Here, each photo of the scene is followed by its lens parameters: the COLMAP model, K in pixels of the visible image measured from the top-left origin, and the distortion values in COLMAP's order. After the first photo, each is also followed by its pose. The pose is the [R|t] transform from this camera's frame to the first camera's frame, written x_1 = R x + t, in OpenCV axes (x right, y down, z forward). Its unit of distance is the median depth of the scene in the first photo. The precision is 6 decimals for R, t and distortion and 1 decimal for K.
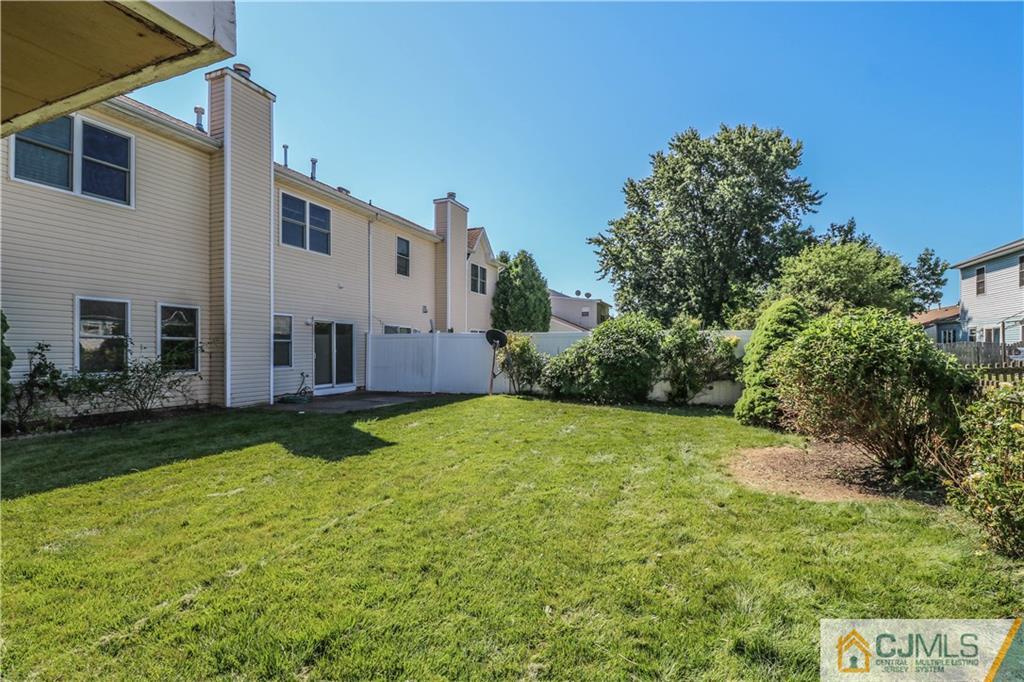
lens RADIAL K [[499.4, 0, 511.6], [0, 499.4, 345.2], [0, 0, 1]] dist [-0.004225, -0.001947]
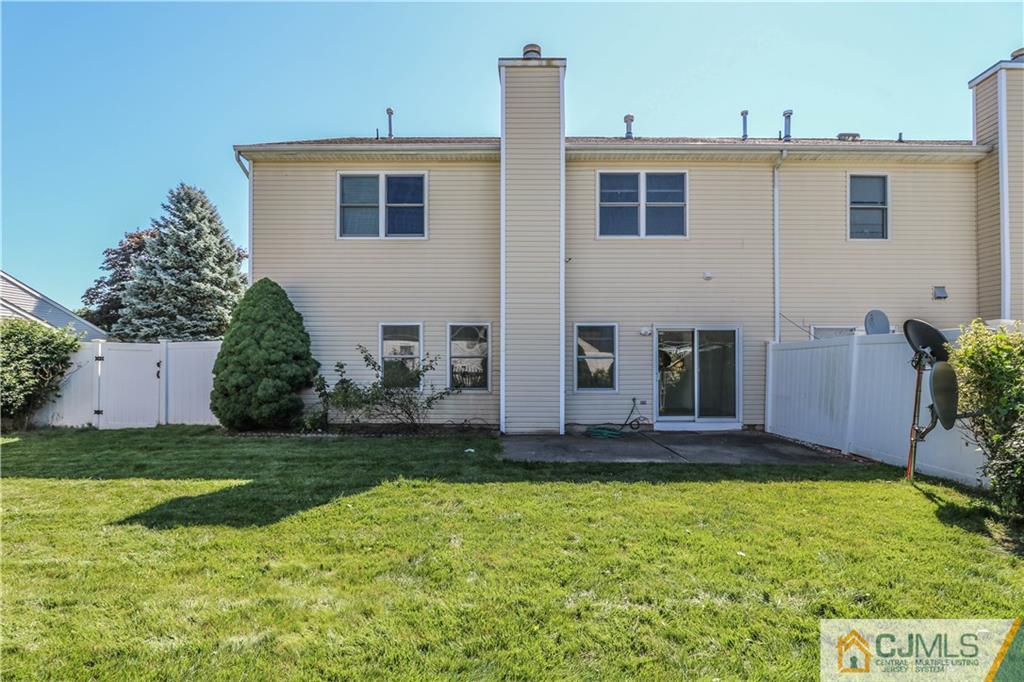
lens RADIAL K [[499.4, 0, 511.2], [0, 499.4, 364.1], [0, 0, 1]] dist [-0.004225, -0.001947]
pose [[0.356028, -0.008658, -0.934435, 0.217400], [0.006787, 0.999955, -0.006678, 0.006041], [0.934451, -0.003965, 0.356071, 0.523759]]
